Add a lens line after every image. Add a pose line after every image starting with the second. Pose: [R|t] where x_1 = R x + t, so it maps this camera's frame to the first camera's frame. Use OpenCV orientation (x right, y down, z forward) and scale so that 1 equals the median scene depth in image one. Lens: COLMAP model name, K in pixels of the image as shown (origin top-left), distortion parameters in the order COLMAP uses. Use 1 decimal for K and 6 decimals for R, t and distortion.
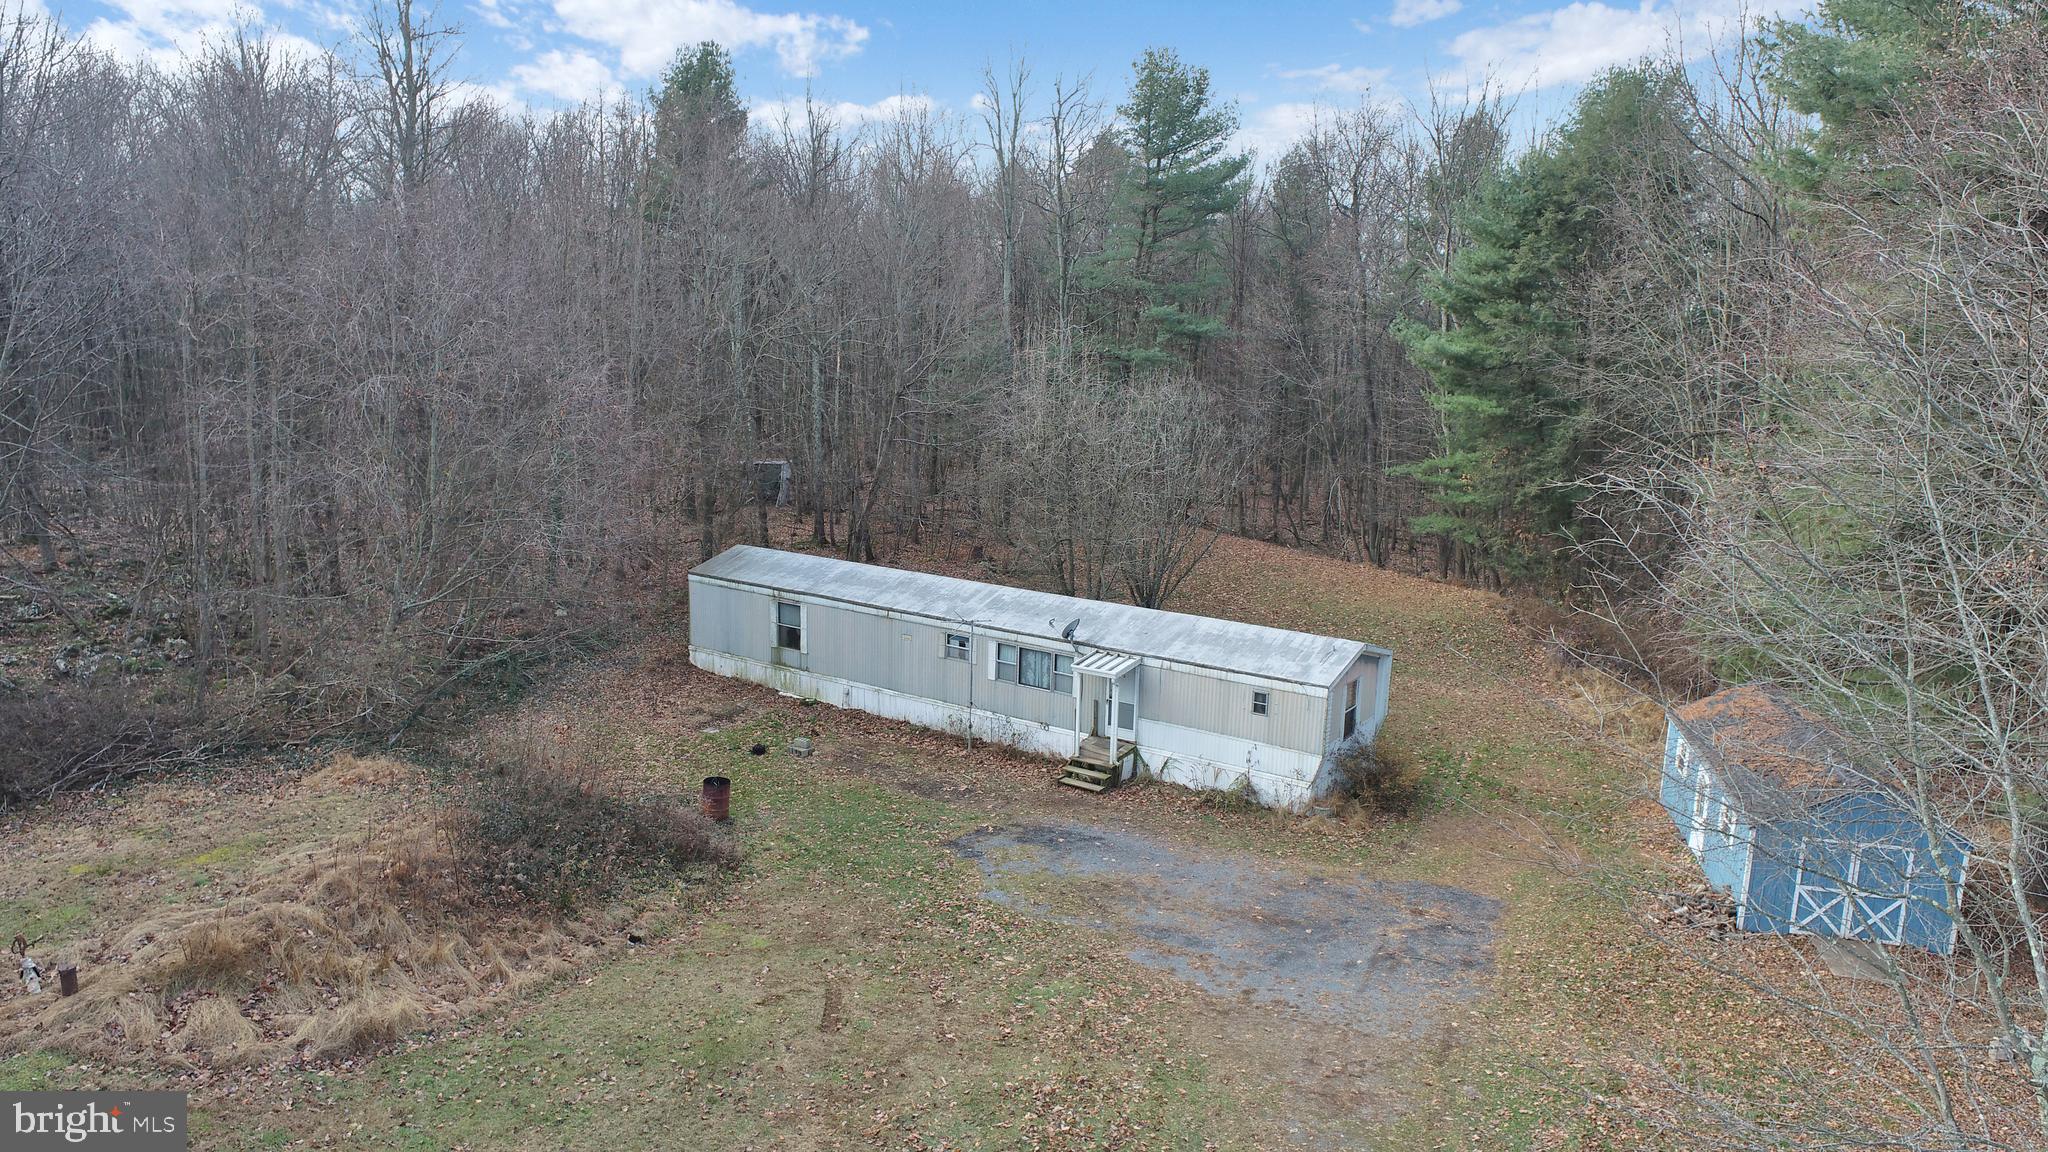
lens RADIAL K [[821.0, 0, 1022.5], [0, 821.0, 627.9], [0, 0, 1]] dist [-0.007248, -0.000019]
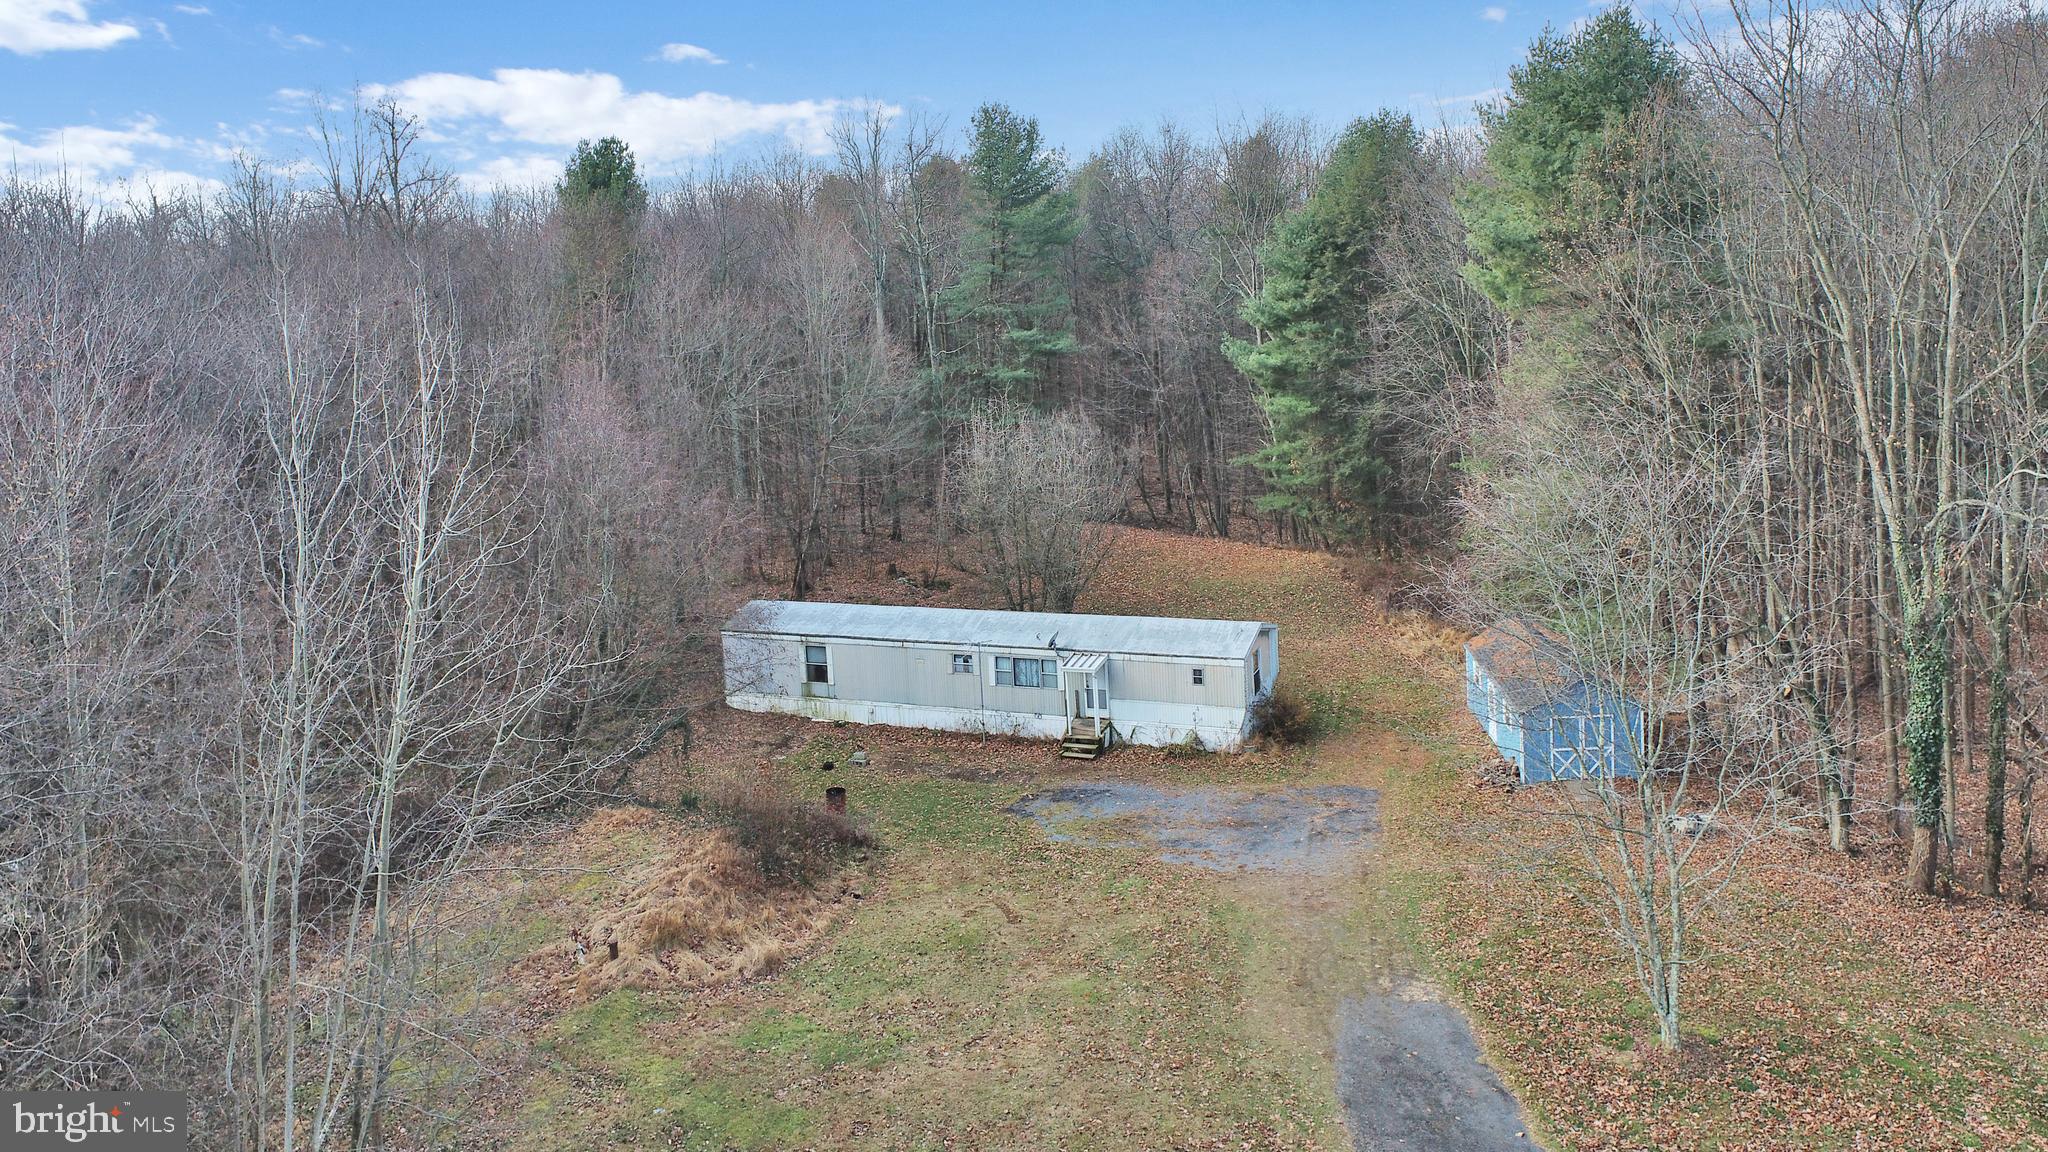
lens RADIAL K [[824.7, 0, 1024.0], [0, 824.7, 576.0], [0, 0, 1]] dist [-0.000099, 0.000007]
pose [[0.977768, -0.111476, 0.177603, -0.207922], [0.119801, 0.992114, -0.036831, -0.055665], [-0.172096, 0.057289, 0.983413, -0.298134]]
